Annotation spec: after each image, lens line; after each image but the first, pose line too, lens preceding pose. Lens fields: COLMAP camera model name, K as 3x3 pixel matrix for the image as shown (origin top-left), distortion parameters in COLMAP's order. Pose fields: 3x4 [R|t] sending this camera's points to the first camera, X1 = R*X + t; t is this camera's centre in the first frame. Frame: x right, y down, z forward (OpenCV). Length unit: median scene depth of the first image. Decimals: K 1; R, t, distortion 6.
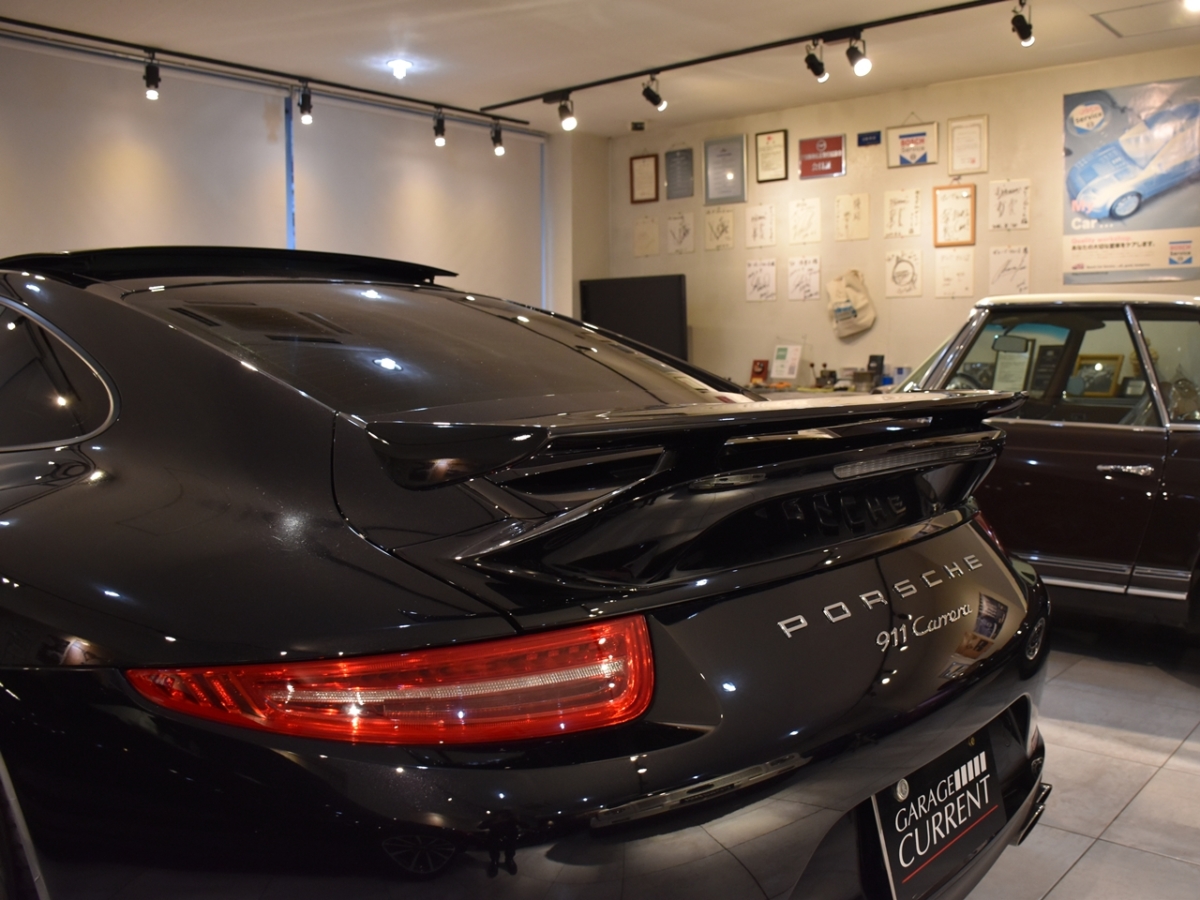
lens RADIAL K [[1060.0, 0, 697.2], [0, 1060.0, 446.6], [0, 0, 1]] dist [-0.132380, 0.002559]
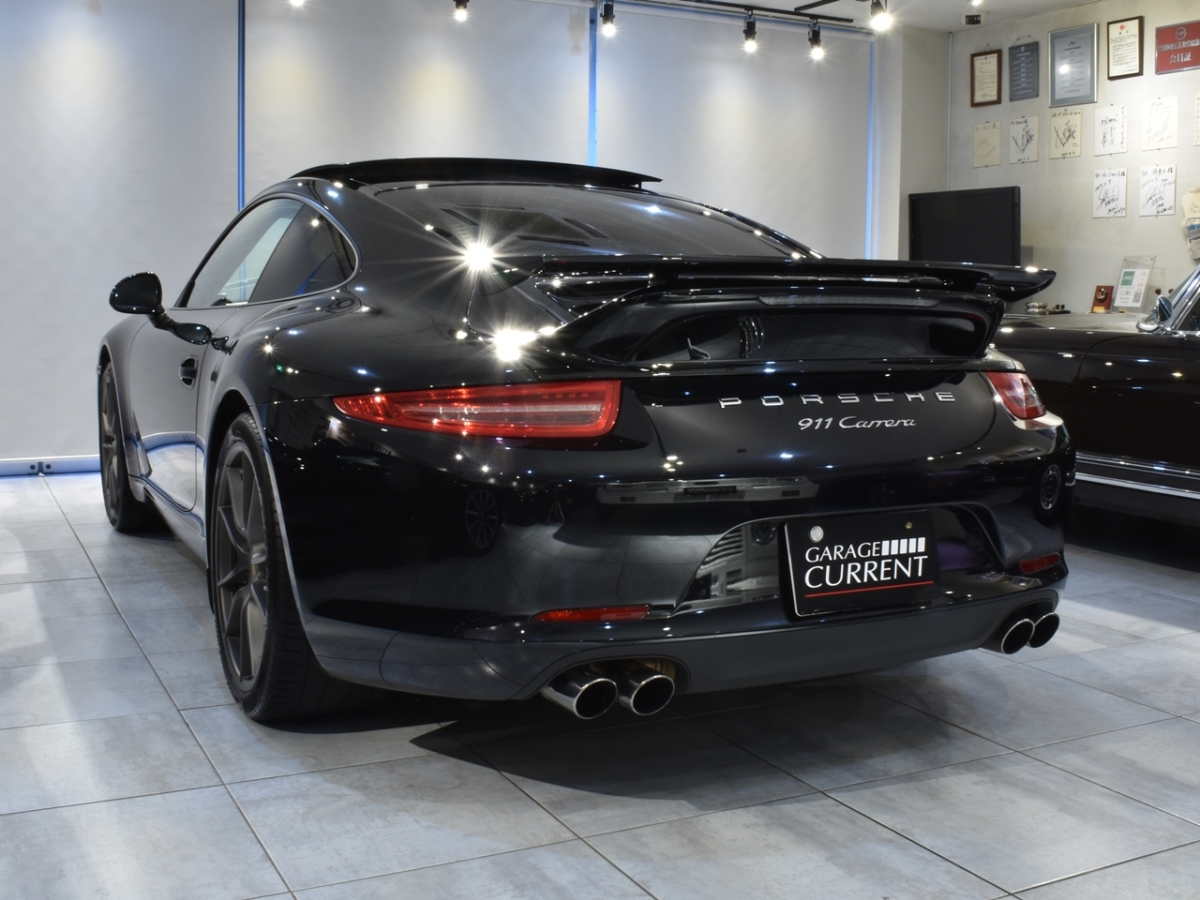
lens RADIAL K [[1342.3, 0, 598.7], [0, 1342.3, 420.4], [0, 0, 1]] dist [-0.132154, 0.028807]
pose [[0.913509, 0.050913, -0.403619, 0.130594], [-0.048845, 0.998687, 0.015425, 0.033295], [0.403875, 0.005624, 0.914797, -0.153334]]
